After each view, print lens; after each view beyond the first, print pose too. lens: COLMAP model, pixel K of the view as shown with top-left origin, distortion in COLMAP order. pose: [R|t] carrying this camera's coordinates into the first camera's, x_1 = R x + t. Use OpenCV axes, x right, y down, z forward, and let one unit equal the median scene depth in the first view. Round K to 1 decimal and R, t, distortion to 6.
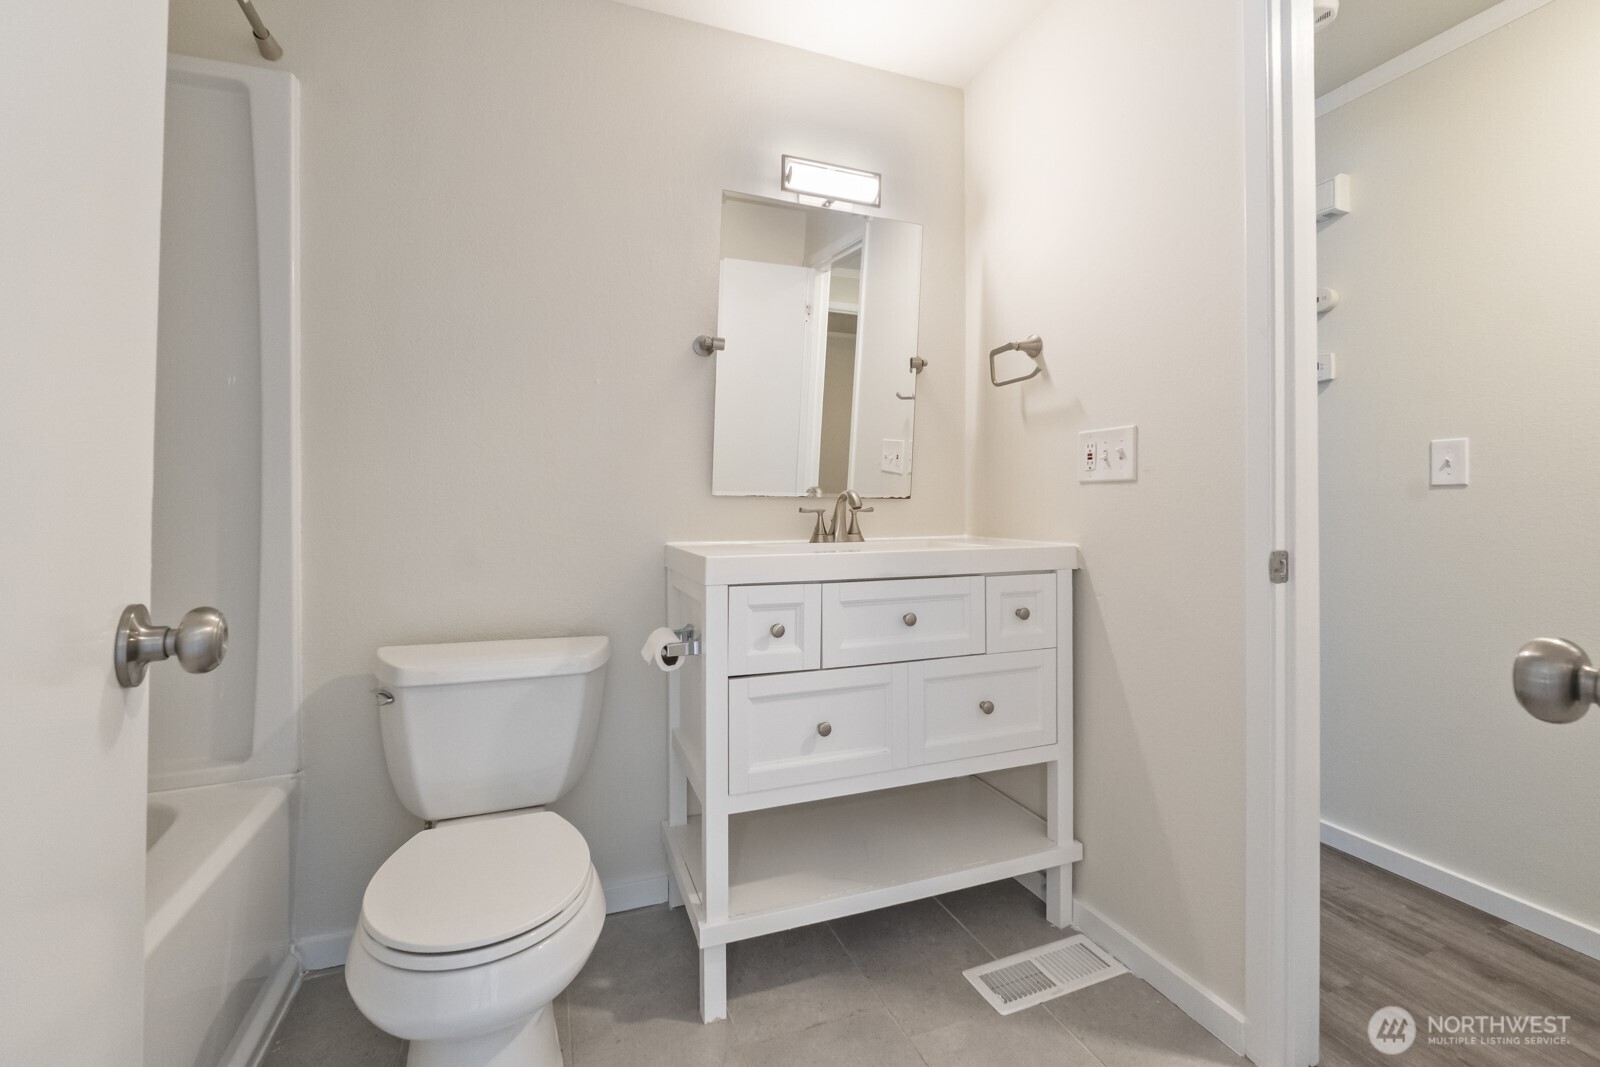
lens RADIAL K [[664.6, 0, 799.6], [0, 664.6, 531.8], [0, 0, 1]] dist [-0.006014, -0.000882]
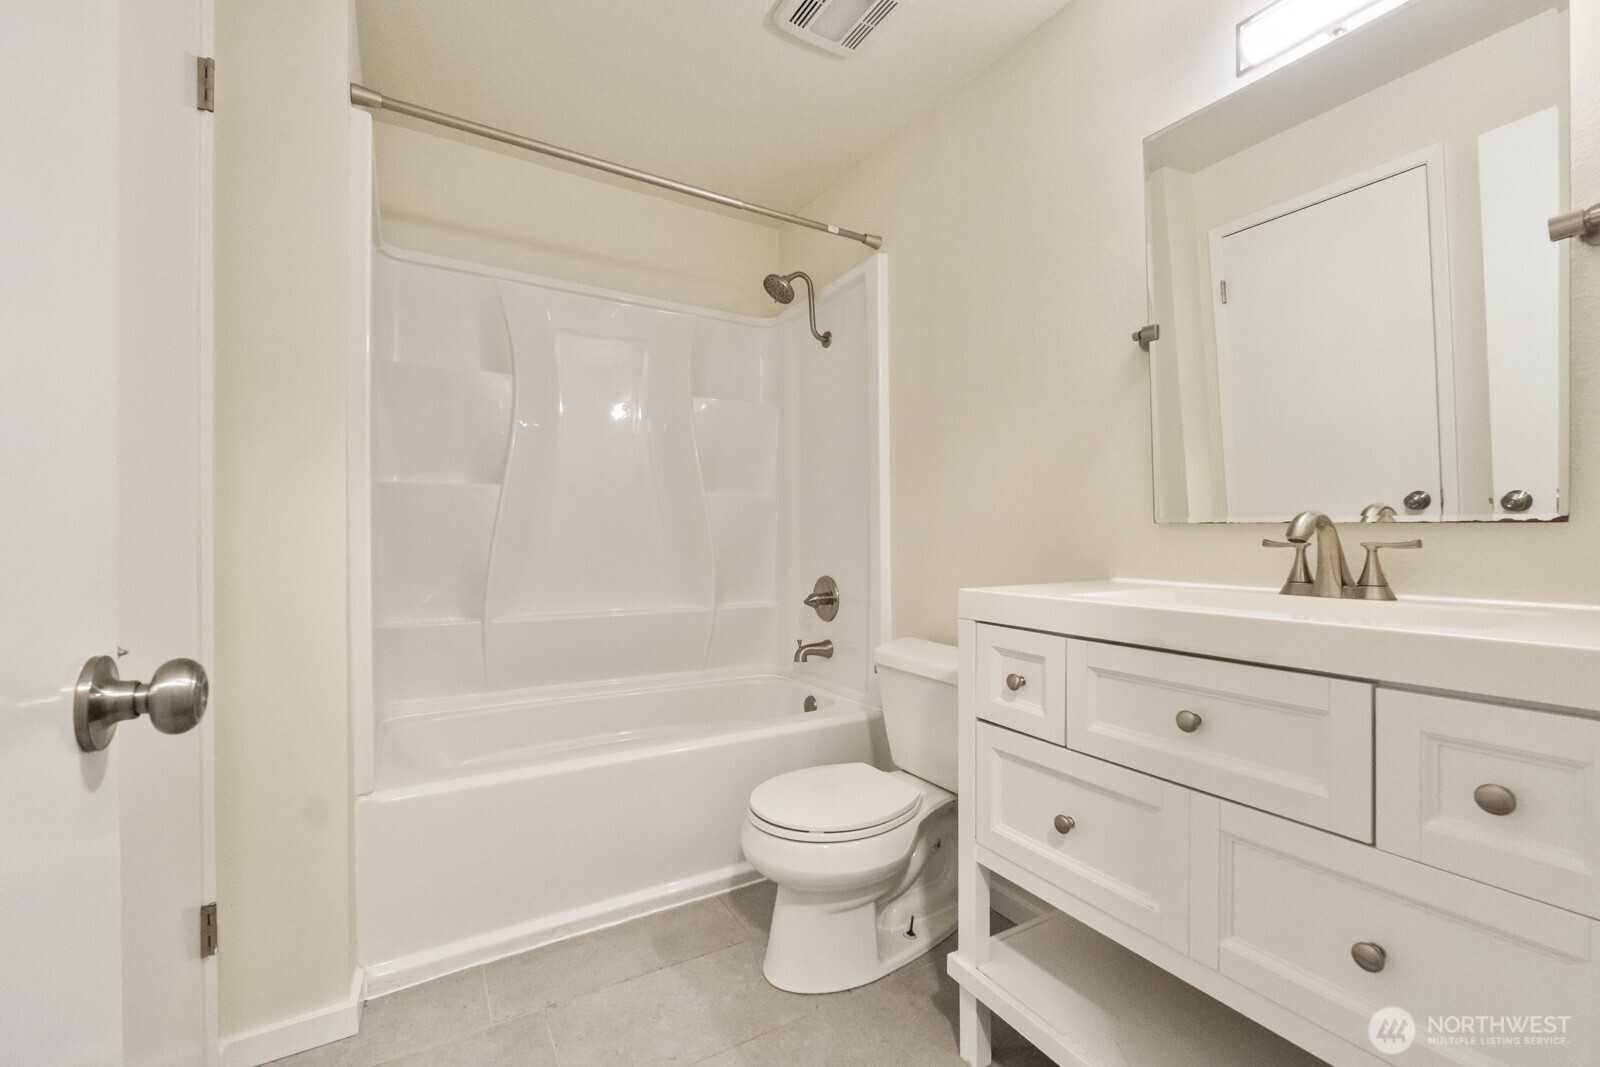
lens RADIAL K [[665.4, 0, 806.3], [0, 665.4, 528.9], [0, 0, 1]] dist [-0.008188, -0.000488]
pose [[0.165438, -0.008446, -0.986184, 0.726056], [-0.027495, 0.999535, -0.013173, -0.032243], [0.985837, 0.029294, 0.165128, 0.531251]]
